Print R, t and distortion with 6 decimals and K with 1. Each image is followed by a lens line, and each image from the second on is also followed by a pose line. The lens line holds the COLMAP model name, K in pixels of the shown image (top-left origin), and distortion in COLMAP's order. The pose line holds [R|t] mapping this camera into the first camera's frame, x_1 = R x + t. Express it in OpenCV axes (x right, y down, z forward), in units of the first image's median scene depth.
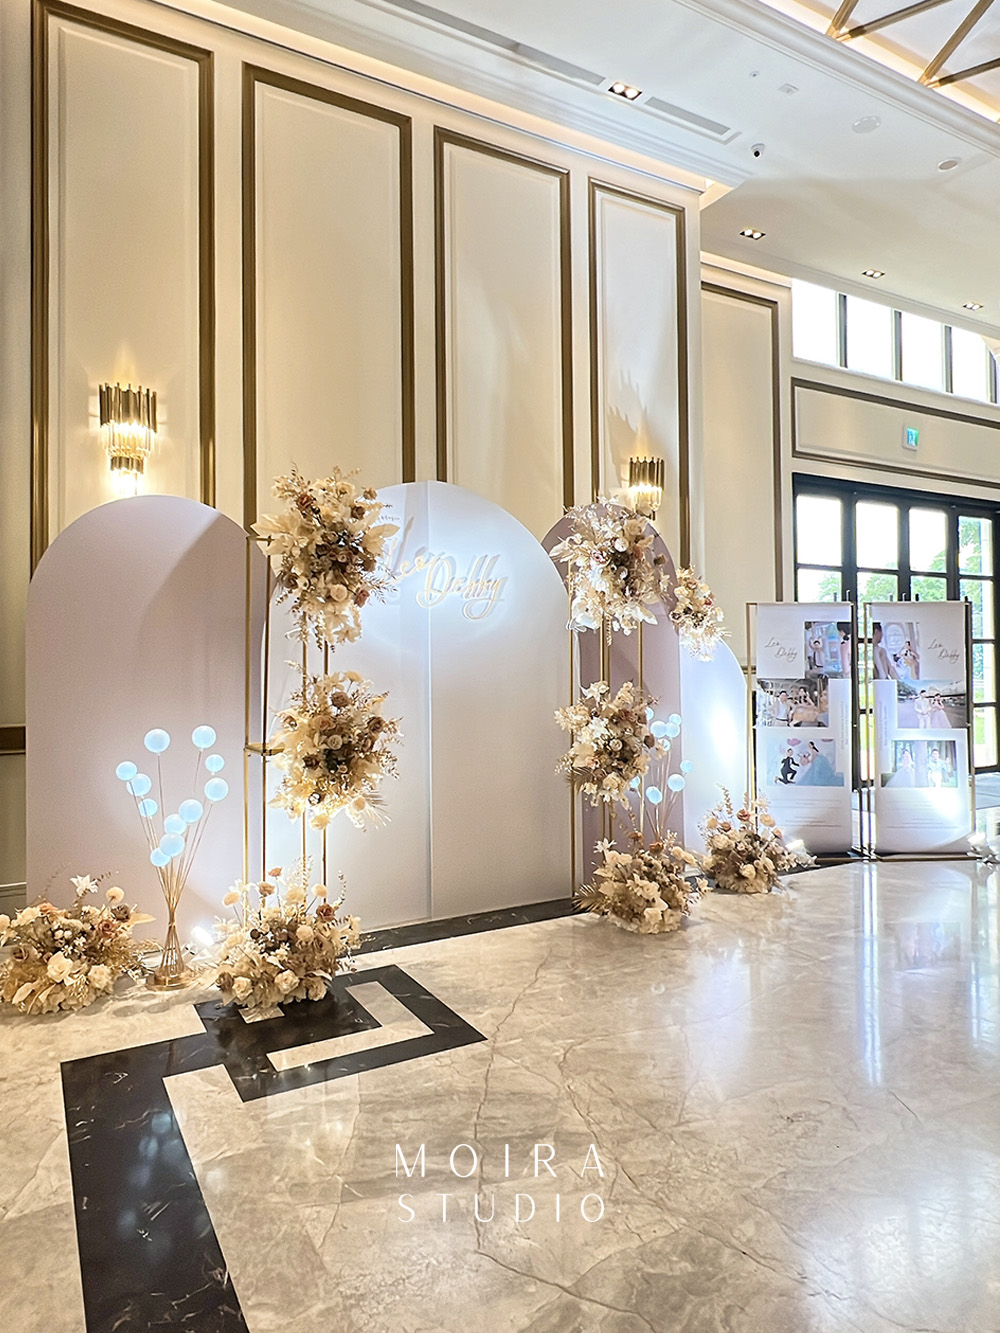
lens RADIAL K [[632.1, 0, 502.1], [0, 632.1, 662.2], [0, 0, 1]] dist [-0.031488, -0.000506]
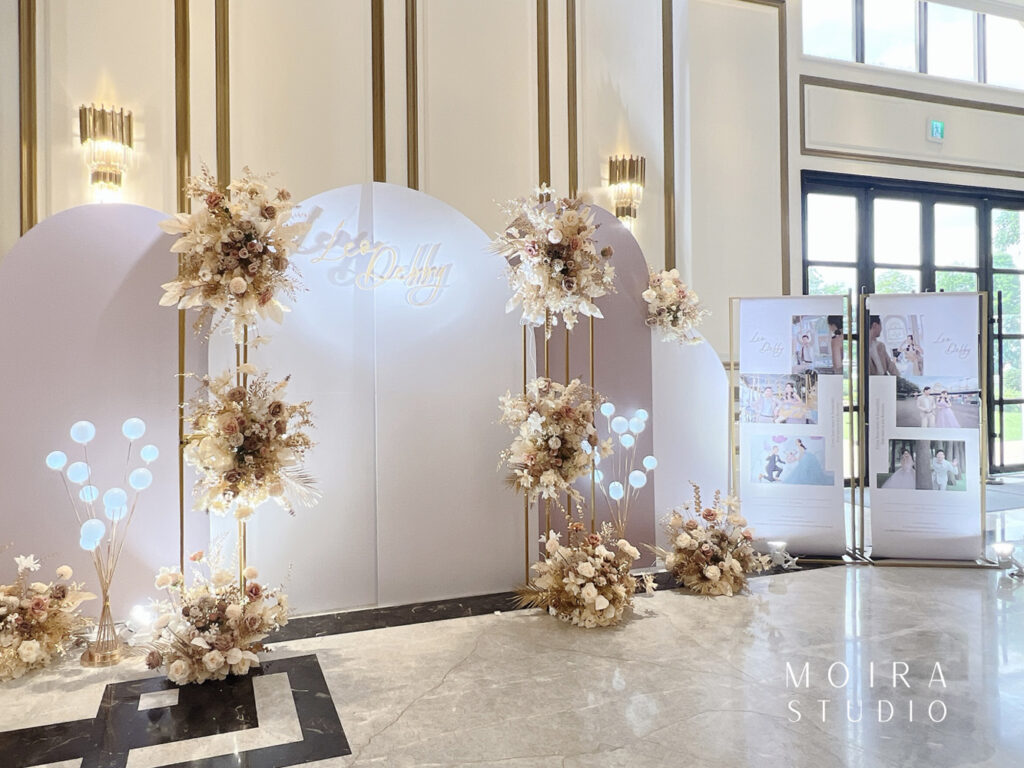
lens RADIAL K [[533.5, 0, 506.5], [0, 533.5, 366.1], [0, 0, 1]] dist [-0.022221, 0.002352]
pose [[0.990302, 0.000522, -0.138929, 0.191045], [0.001365, 0.999908, 0.013485, 0.001519], [0.138923, -0.013543, 0.990211, 0.146243]]
